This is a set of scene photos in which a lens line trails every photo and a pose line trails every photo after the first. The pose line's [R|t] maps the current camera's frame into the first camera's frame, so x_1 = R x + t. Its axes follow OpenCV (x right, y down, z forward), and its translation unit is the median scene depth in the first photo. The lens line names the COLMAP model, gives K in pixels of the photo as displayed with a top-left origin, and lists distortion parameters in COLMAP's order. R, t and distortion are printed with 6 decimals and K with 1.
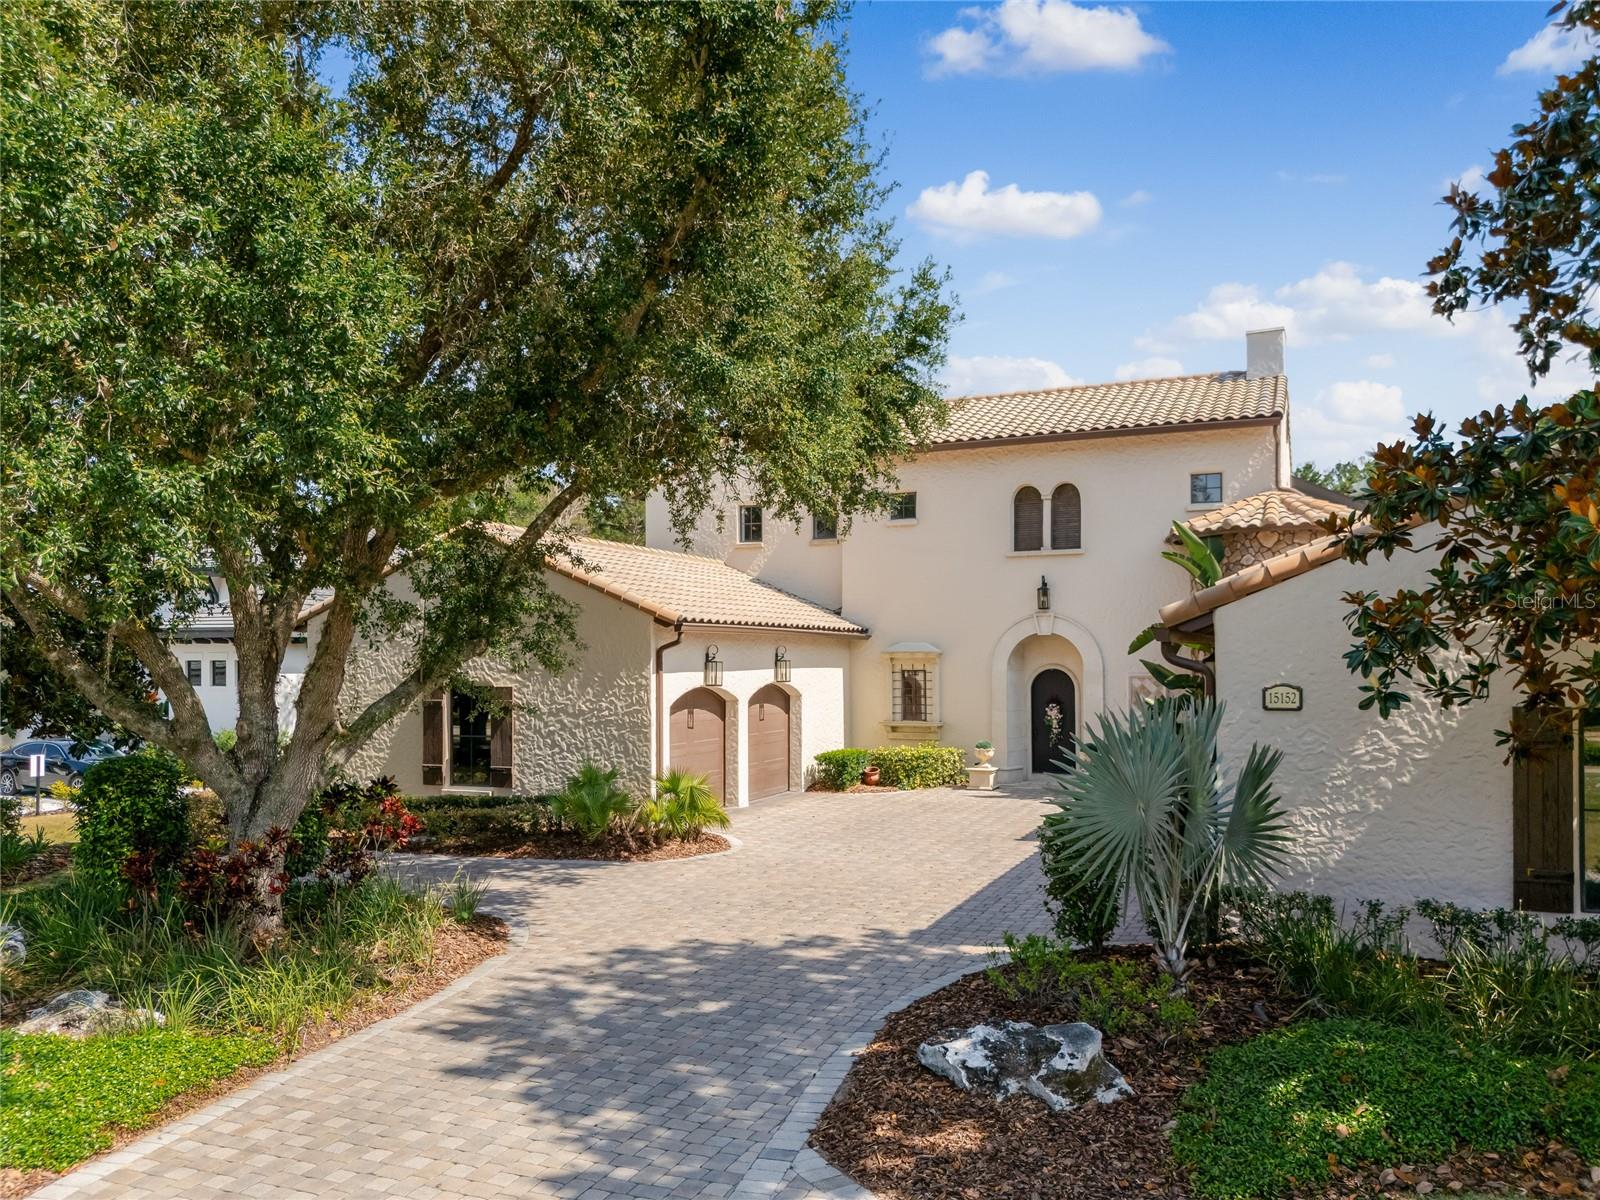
lens RADIAL K [[1395.8, 0, 804.9], [0, 1395.8, 614.1], [0, 0, 1]] dist [0.020916, -0.003880]
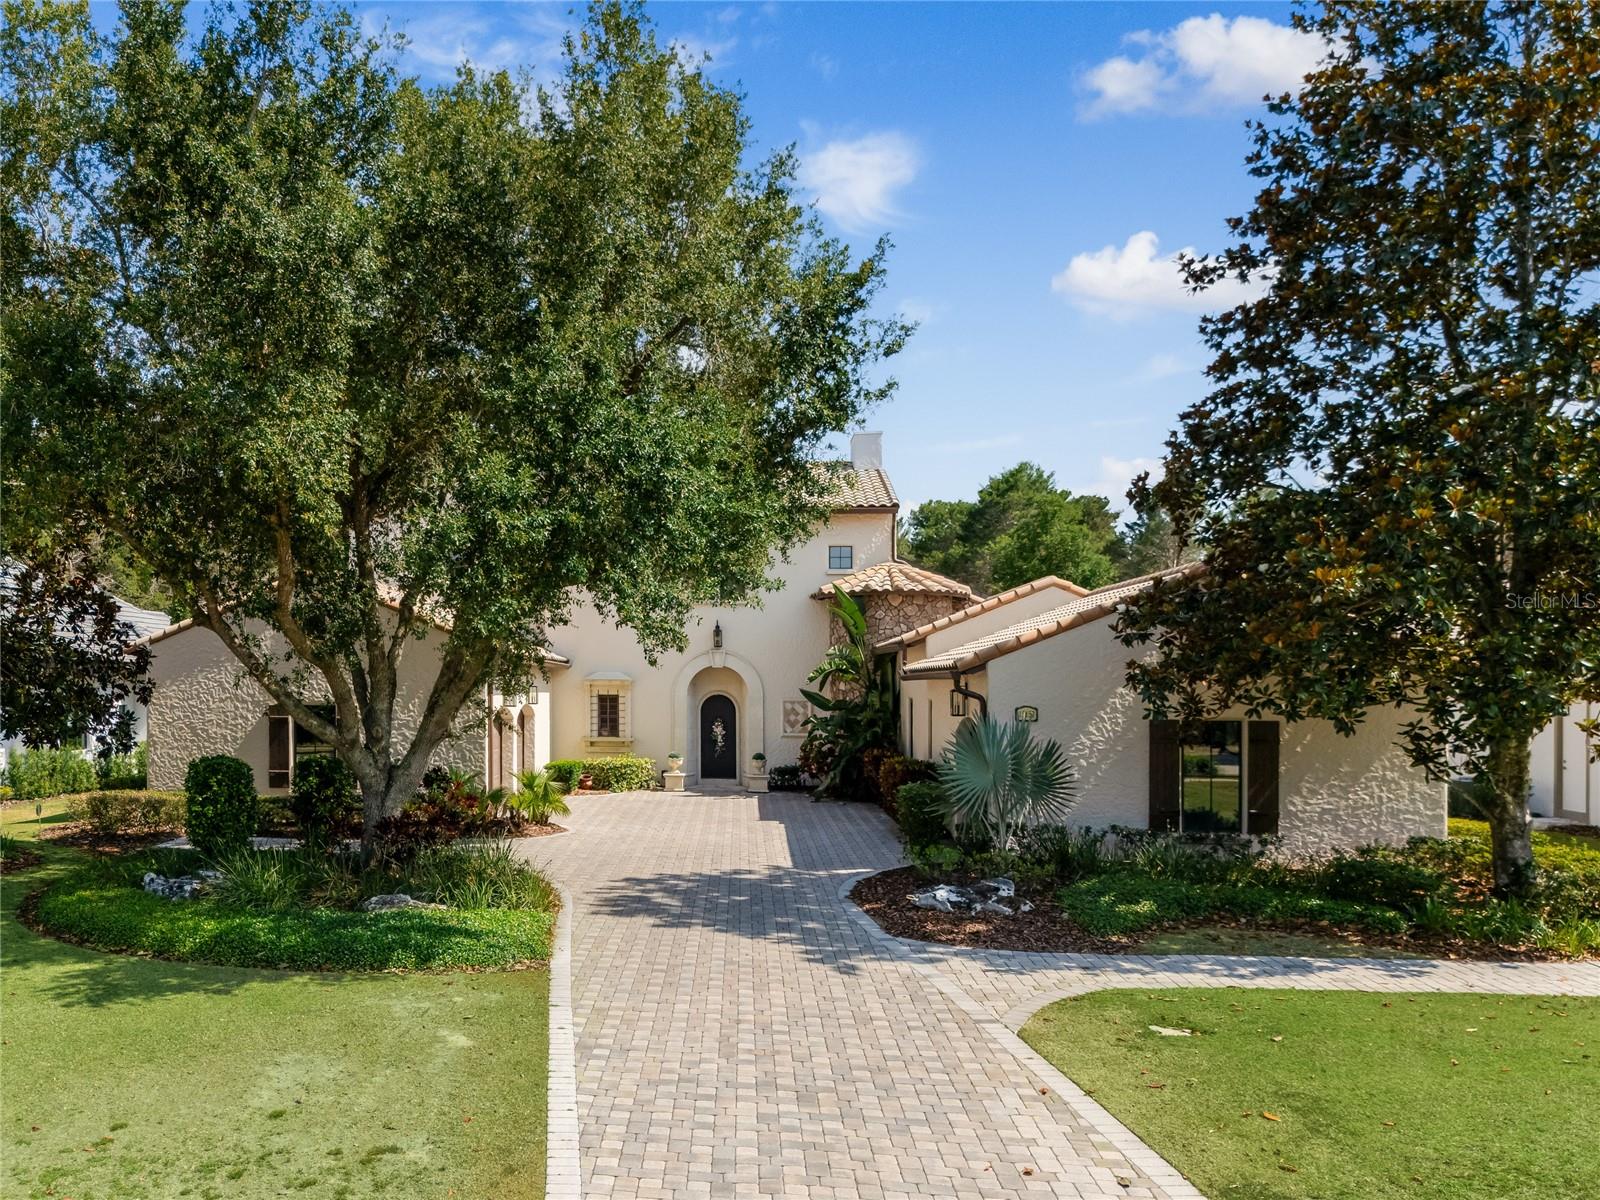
lens RADIAL K [[1379.2, 0, 786.5], [0, 1379.2, 593.4], [0, 0, 1]] dist [0.003484, -0.000212]
pose [[0.940074, 0.035738, 0.339093, -0.203946], [-0.024417, 0.998995, -0.037596, -0.007191], [-0.340096, 0.027064, 0.940001, -0.197067]]
